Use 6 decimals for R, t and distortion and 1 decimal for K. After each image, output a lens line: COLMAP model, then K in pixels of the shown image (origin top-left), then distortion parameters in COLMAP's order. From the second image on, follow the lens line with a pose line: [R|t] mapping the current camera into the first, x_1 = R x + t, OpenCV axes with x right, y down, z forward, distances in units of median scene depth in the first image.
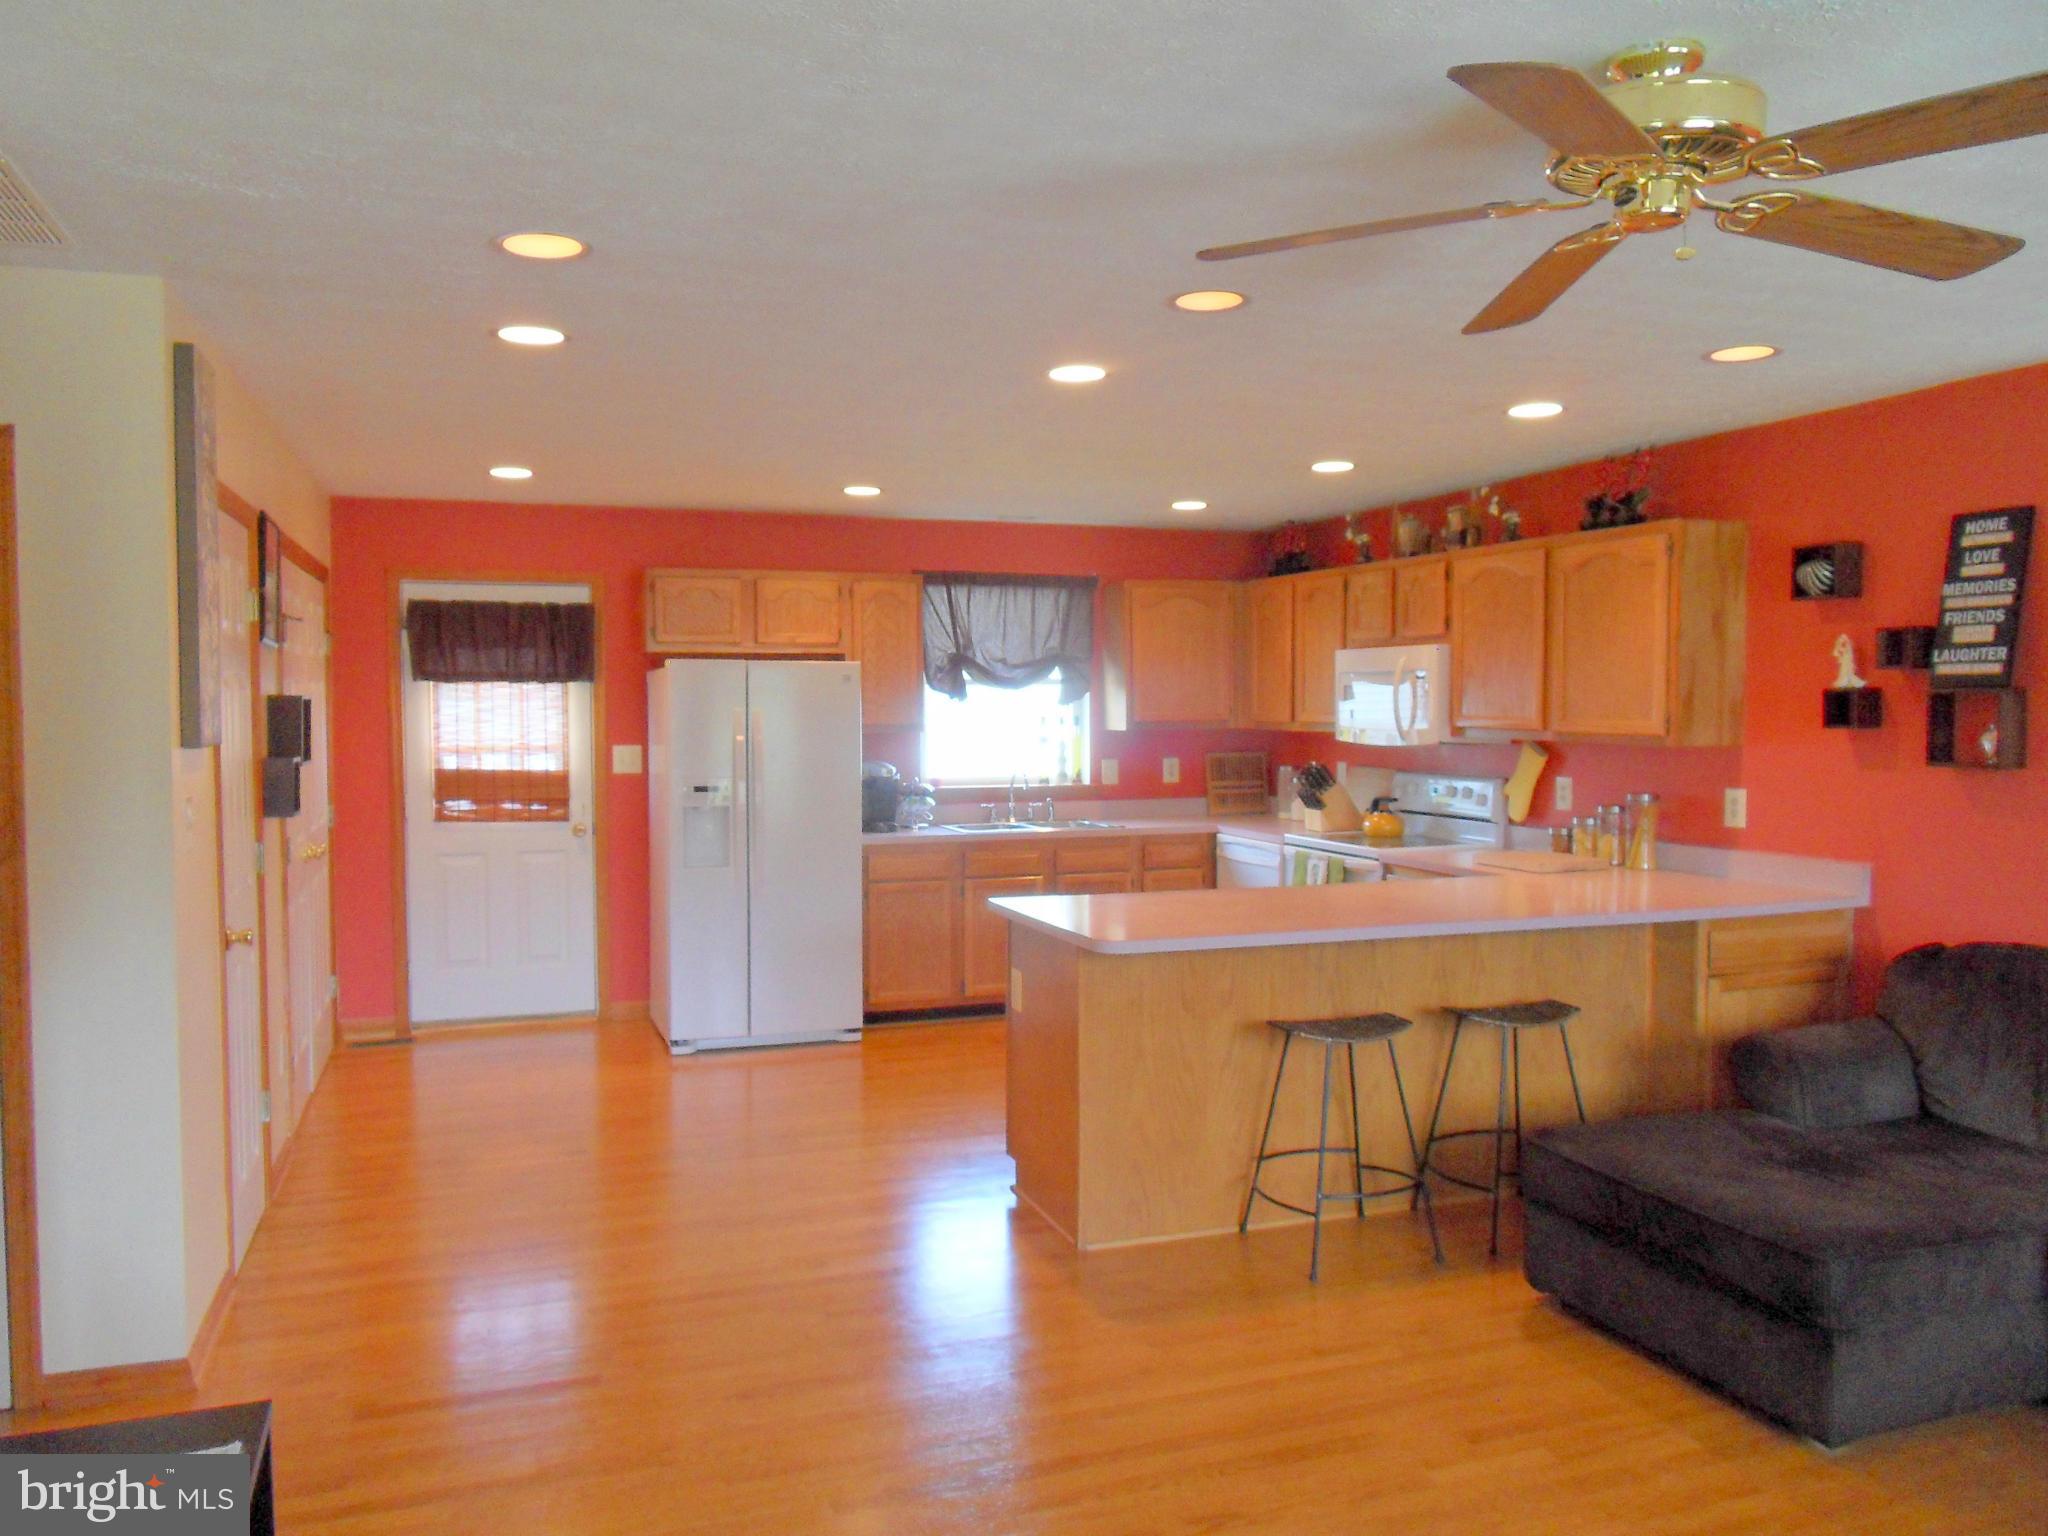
lens RADIAL K [[1499.6, 0, 1029.7], [0, 1499.6, 787.3], [0, 0, 1]] dist [-0.030203, 0.015976]
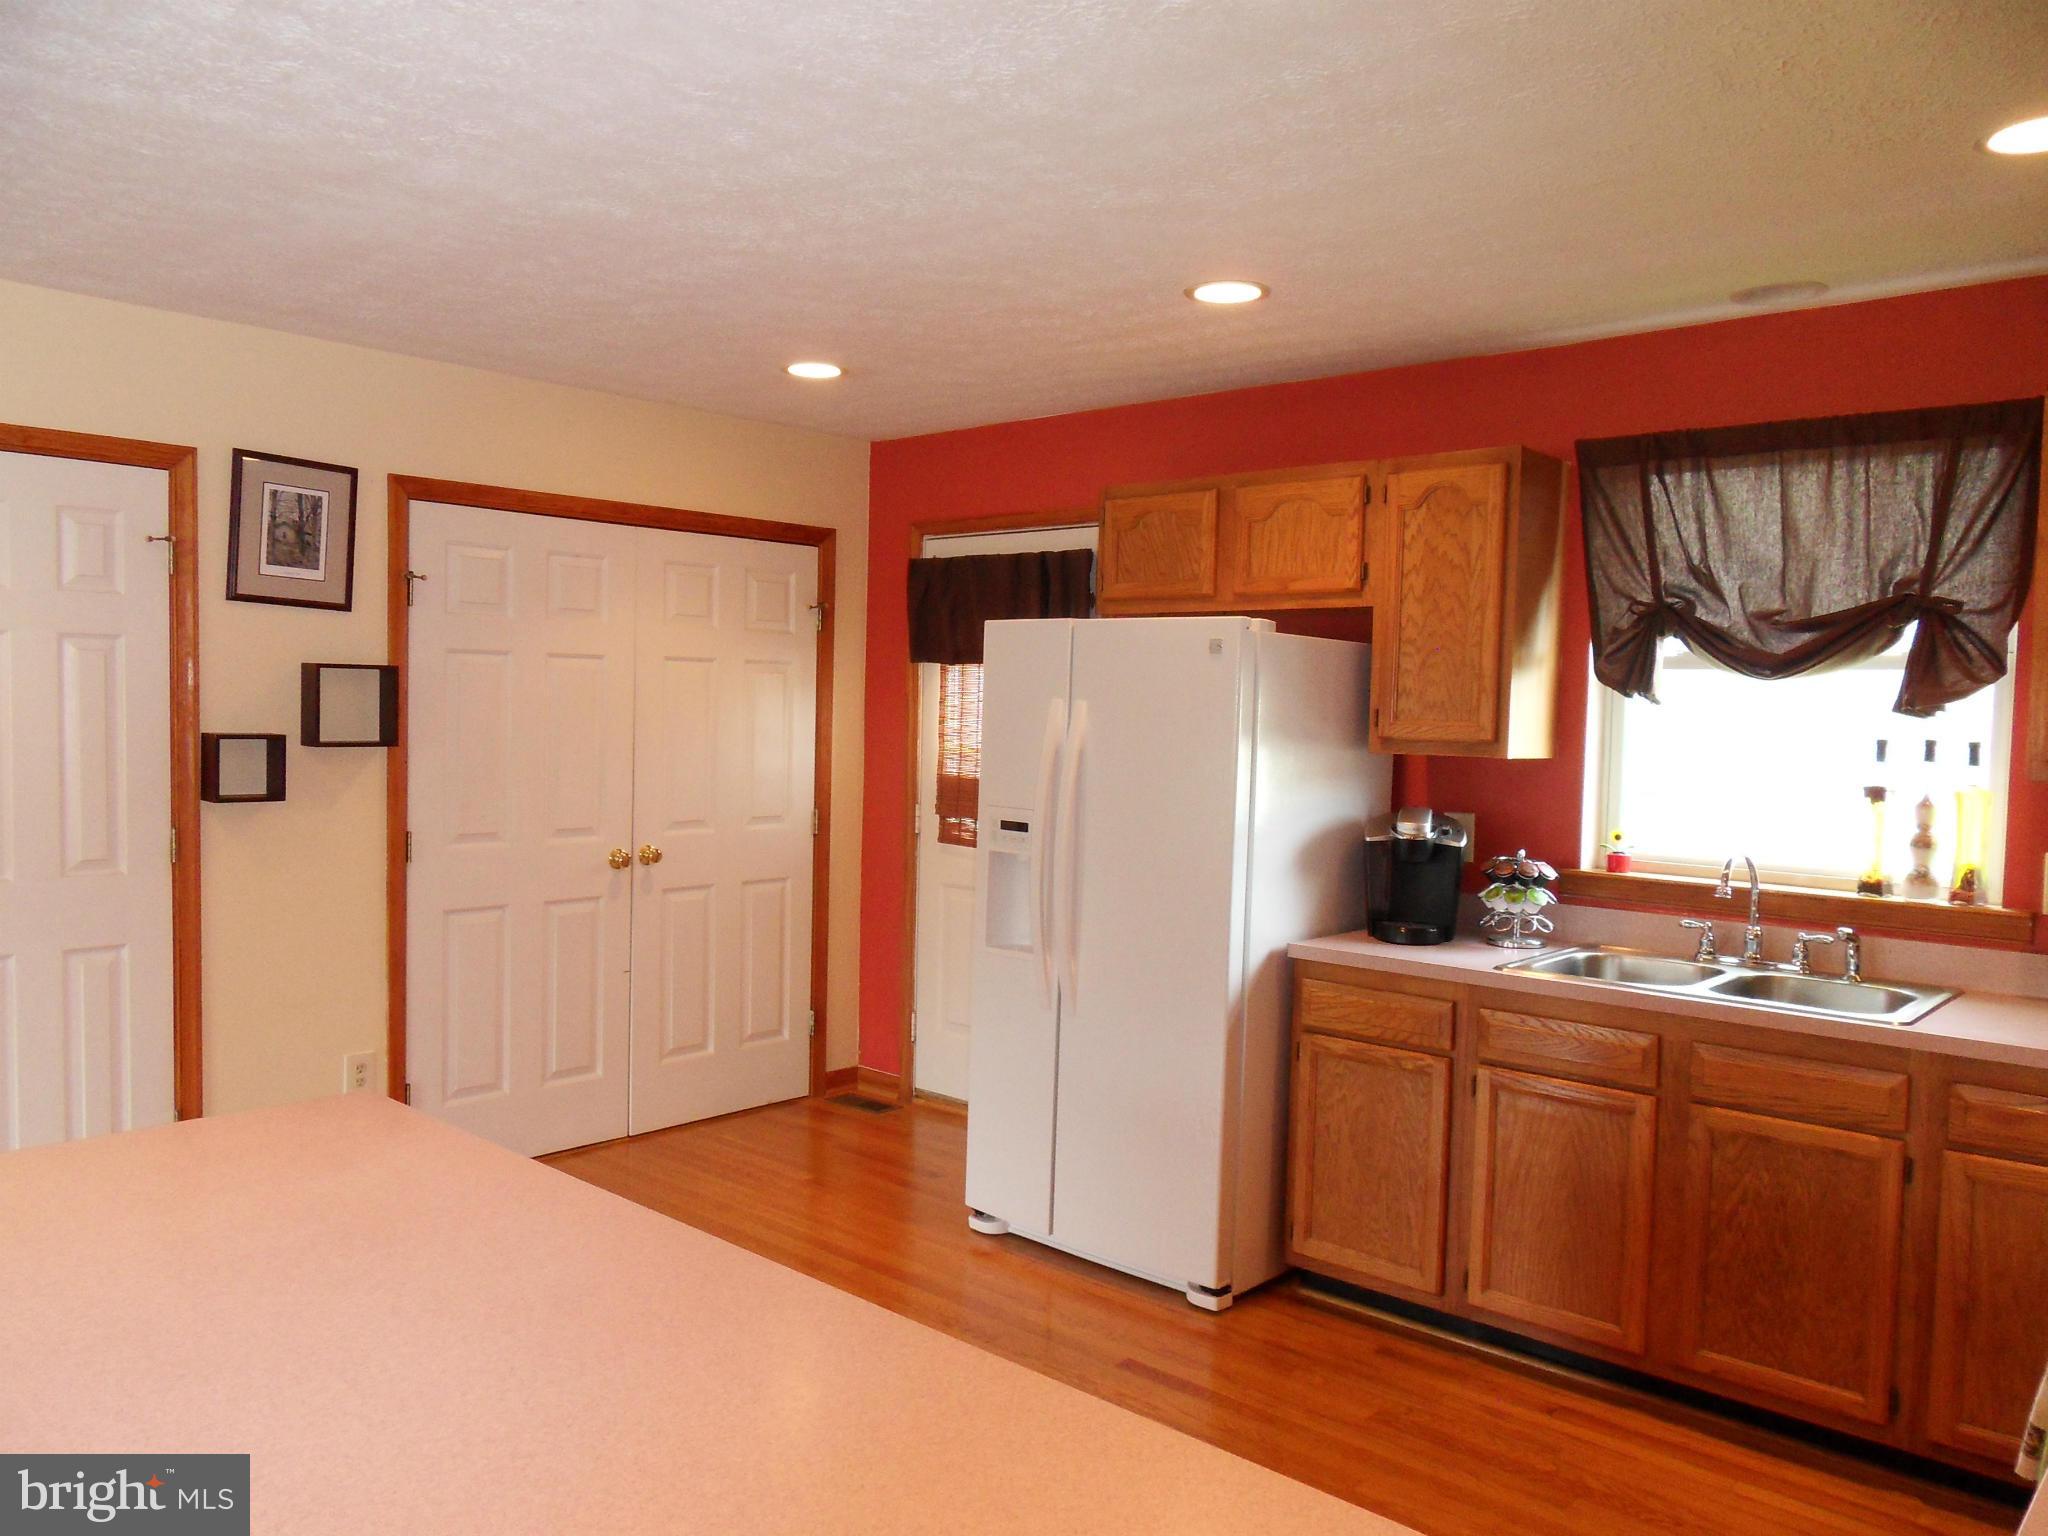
lens RADIAL K [[1499.6, 0, 1031.3], [0, 1499.6, 781.8], [0, 0, 1]] dist [-0.030203, 0.015976]
pose [[0.482191, 0.054521, -0.874368, 0.311214], [-0.082308, 0.996466, 0.016743, -0.025448], [0.872191, 0.063894, 0.484975, 0.658686]]
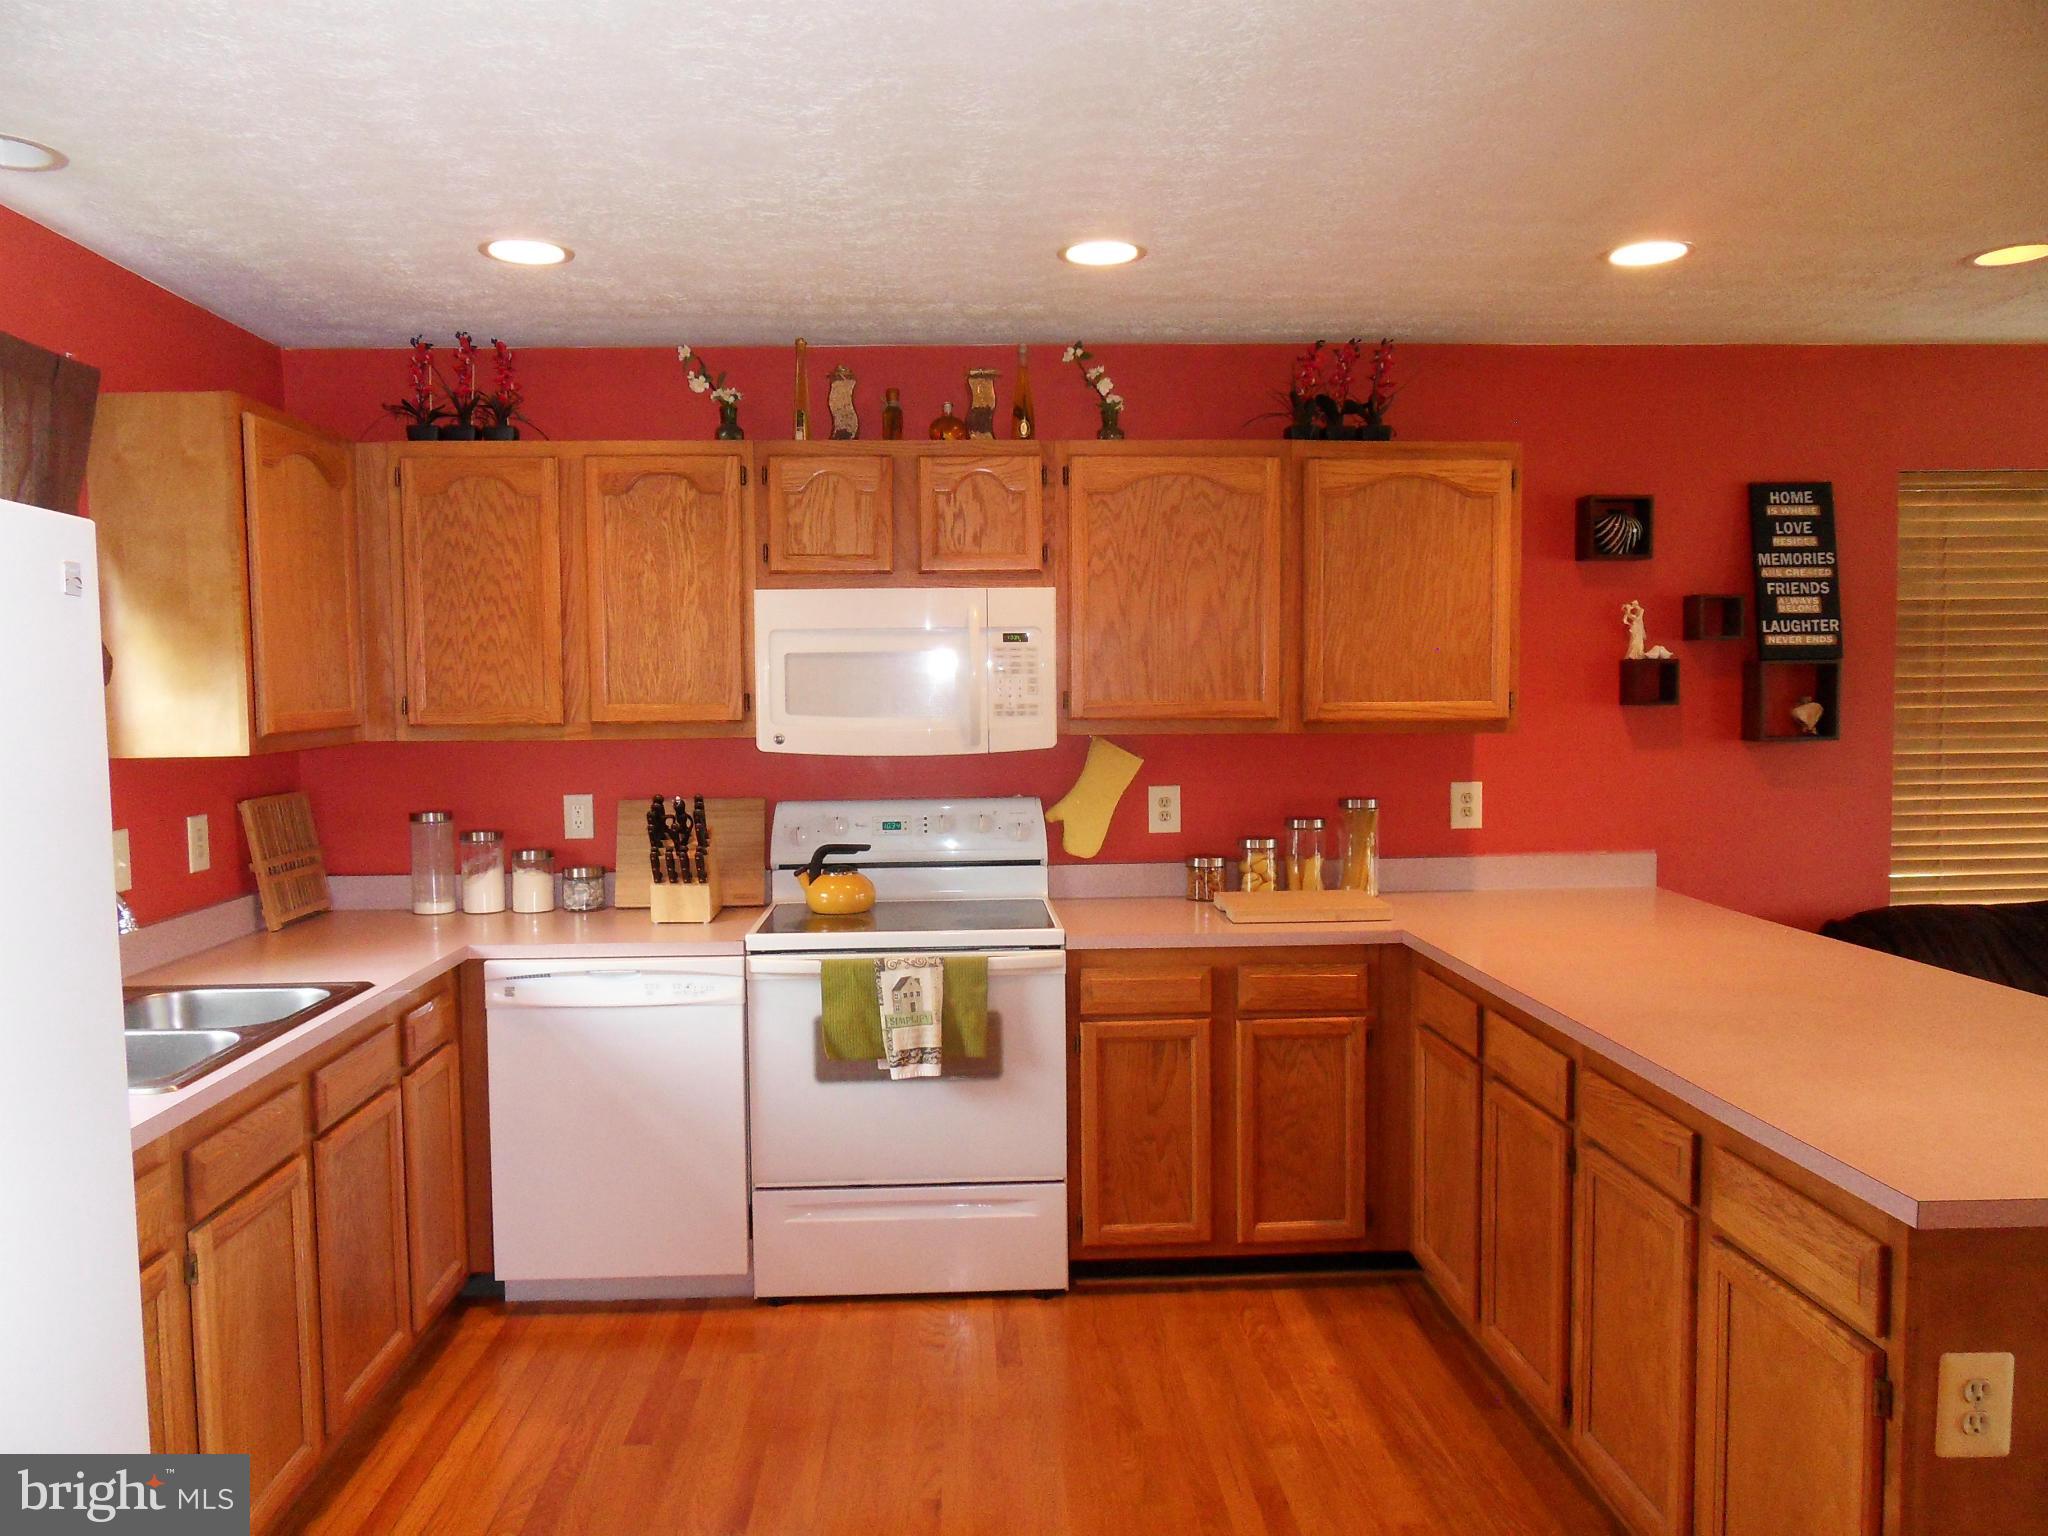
lens RADIAL K [[1499.6, 0, 1012.3], [0, 1499.6, 780.9], [0, 0, 1]] dist [-0.030203, 0.015976]
pose [[0.301983, -0.061648, 0.951318, -0.296757], [0.063863, 0.996973, 0.044334, -0.040133], [-0.951172, 0.047366, 0.305006, 0.752586]]
